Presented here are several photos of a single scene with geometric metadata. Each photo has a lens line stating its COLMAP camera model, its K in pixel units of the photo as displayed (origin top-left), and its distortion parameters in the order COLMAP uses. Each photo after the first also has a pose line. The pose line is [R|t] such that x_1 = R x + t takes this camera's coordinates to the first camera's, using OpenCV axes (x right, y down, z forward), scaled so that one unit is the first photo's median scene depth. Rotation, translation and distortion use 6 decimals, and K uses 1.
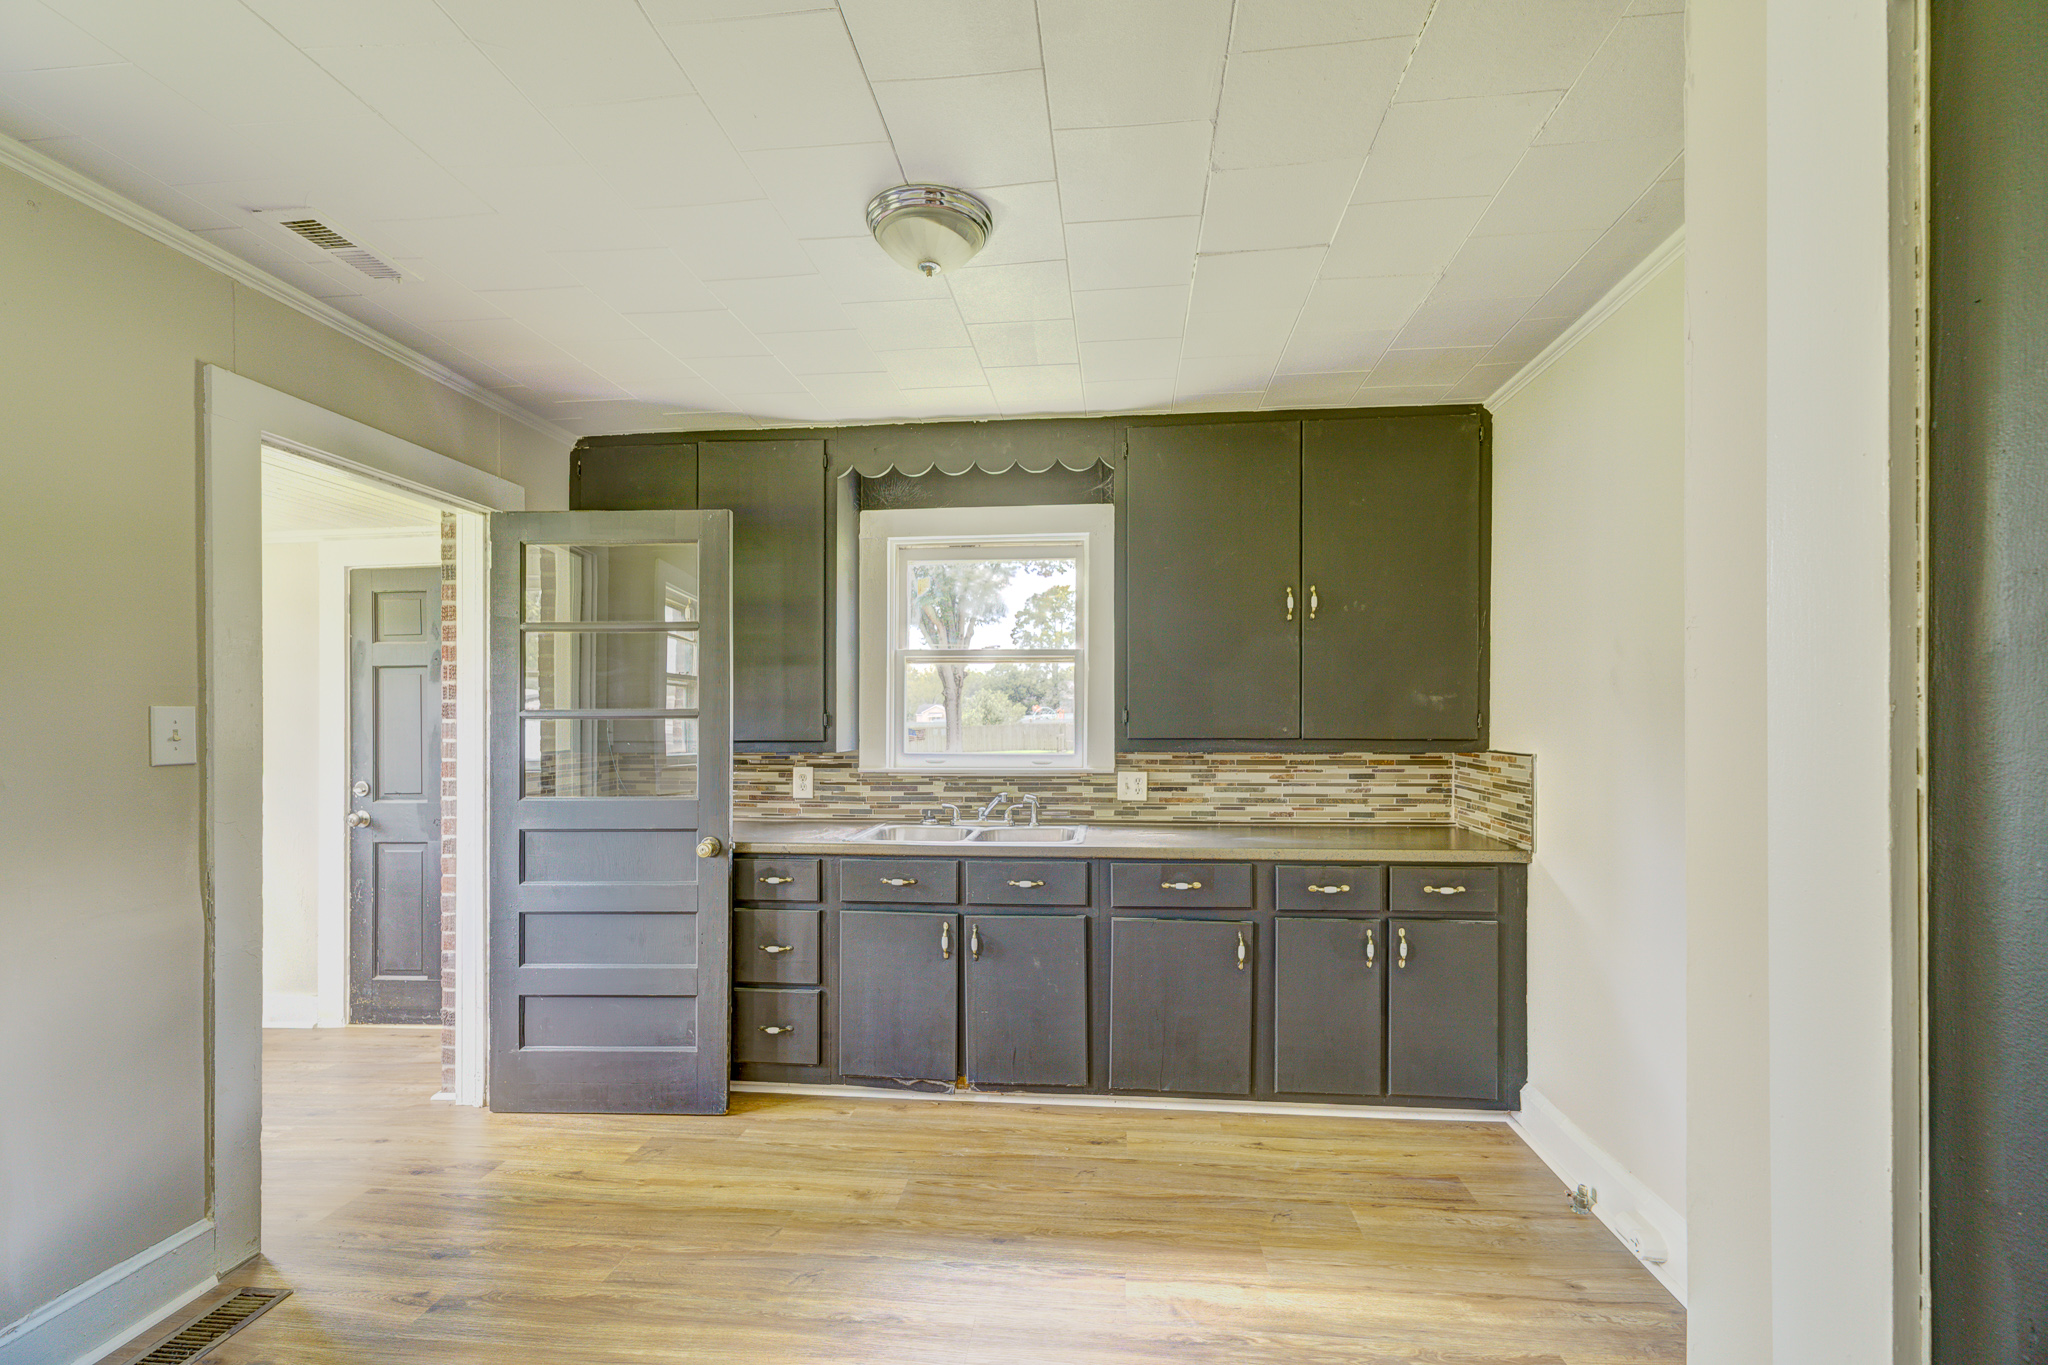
lens RADIAL K [[868.3, 0, 1044.4], [0, 868.3, 726.9], [0, 0, 1]] dist [0.003782, 0.000358]
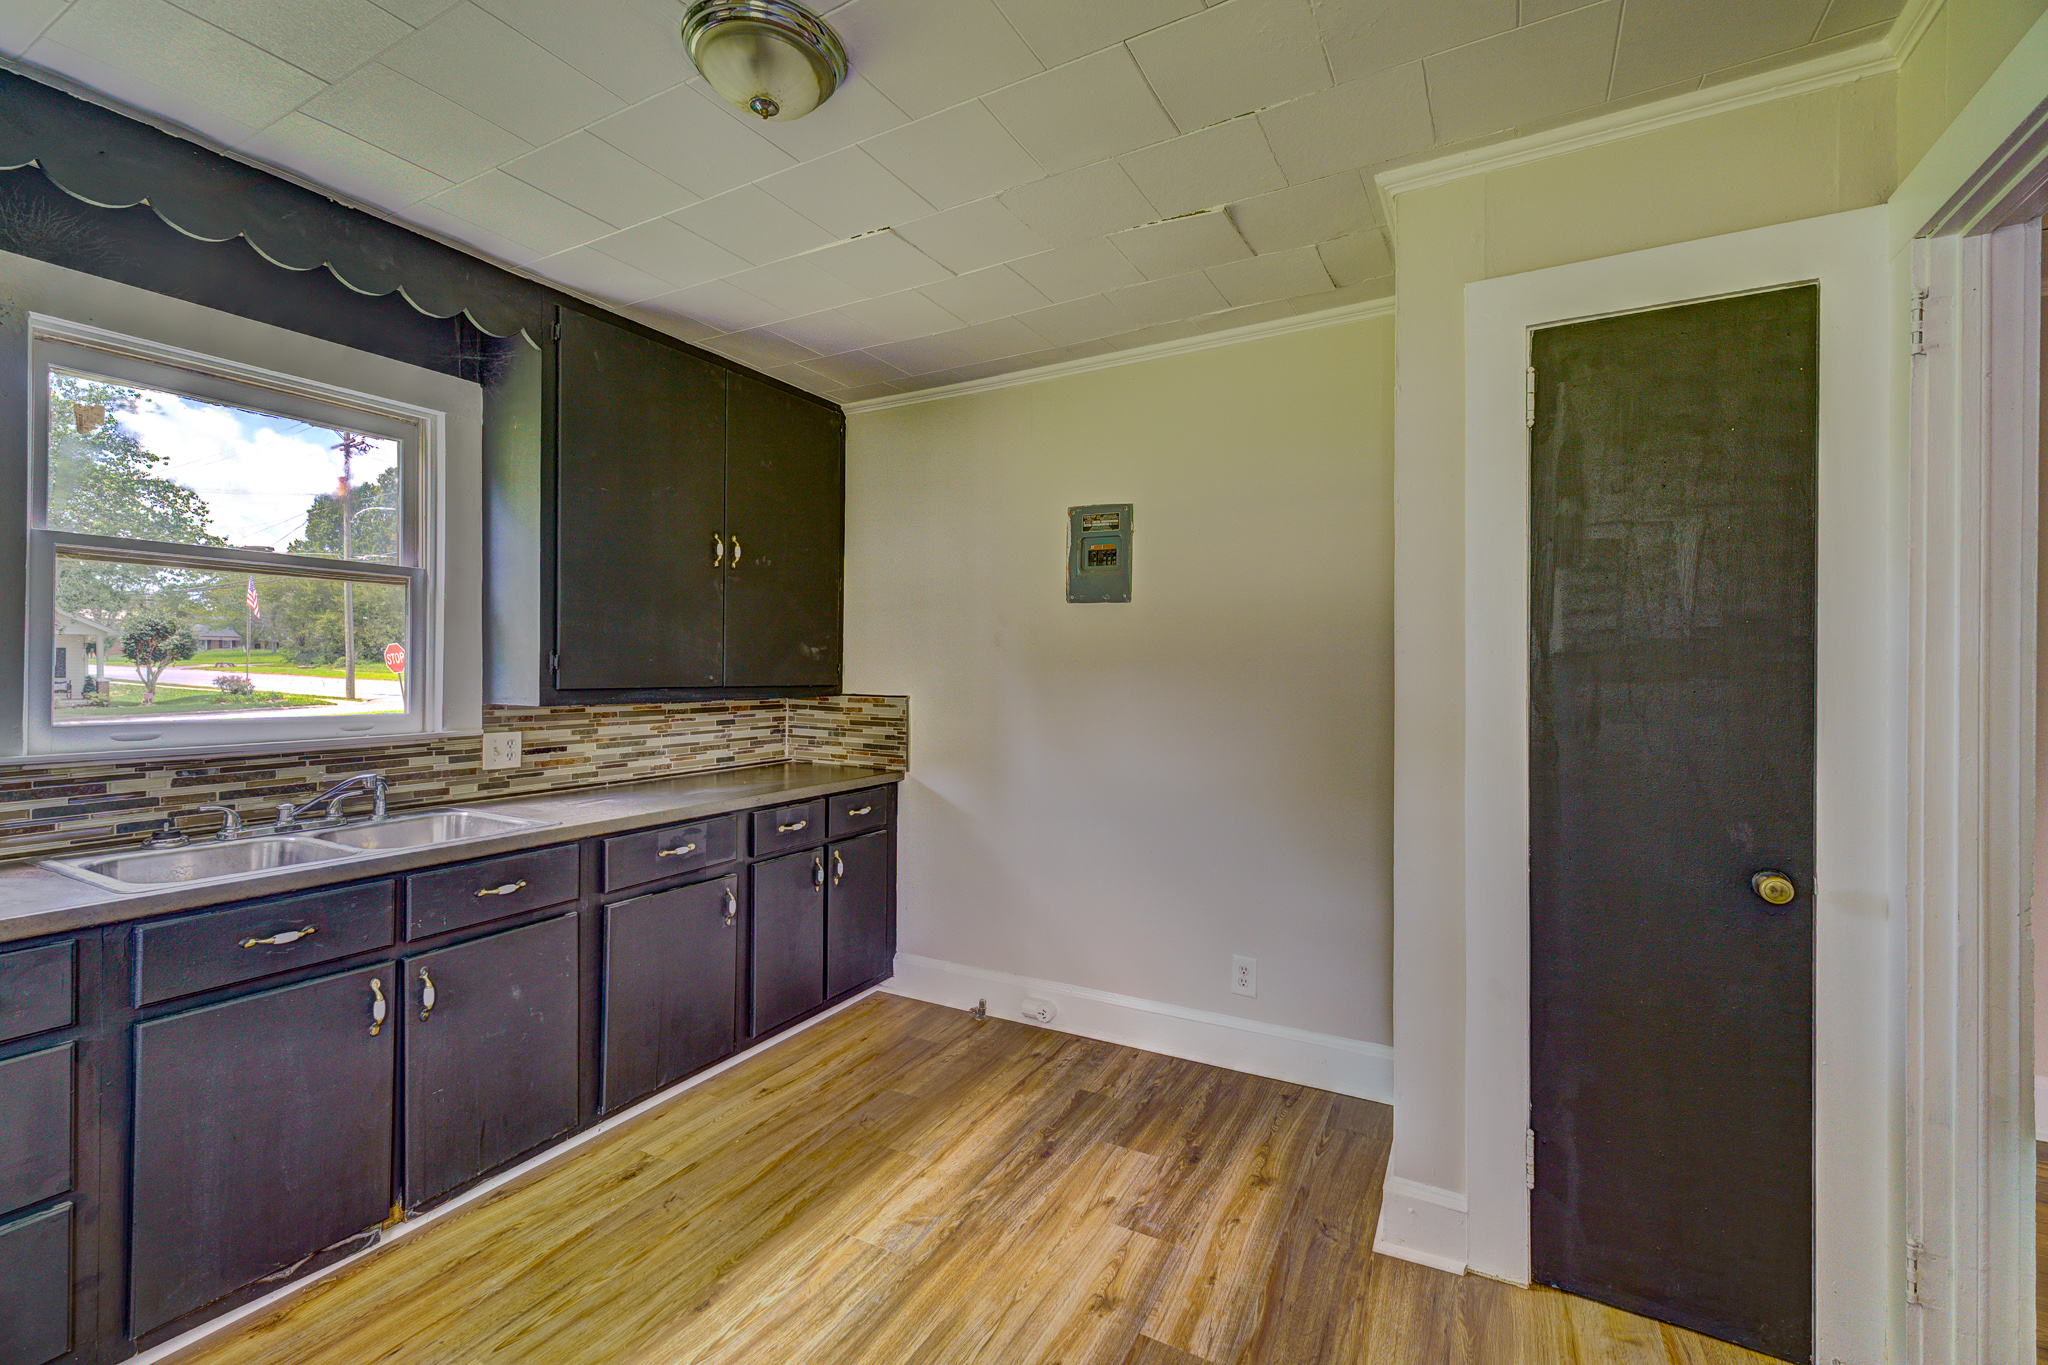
lens RADIAL K [[868.3, 0, 1023.0], [0, 868.3, 674.6], [0, 0, 1]] dist [0.003782, 0.000358]
pose [[0.395066, -0.000636, 0.918652, -0.495038], [0.000592, 1.000000, 0.000438, -0.000574], [-0.918653, 0.000371, 0.395066, 0.291471]]
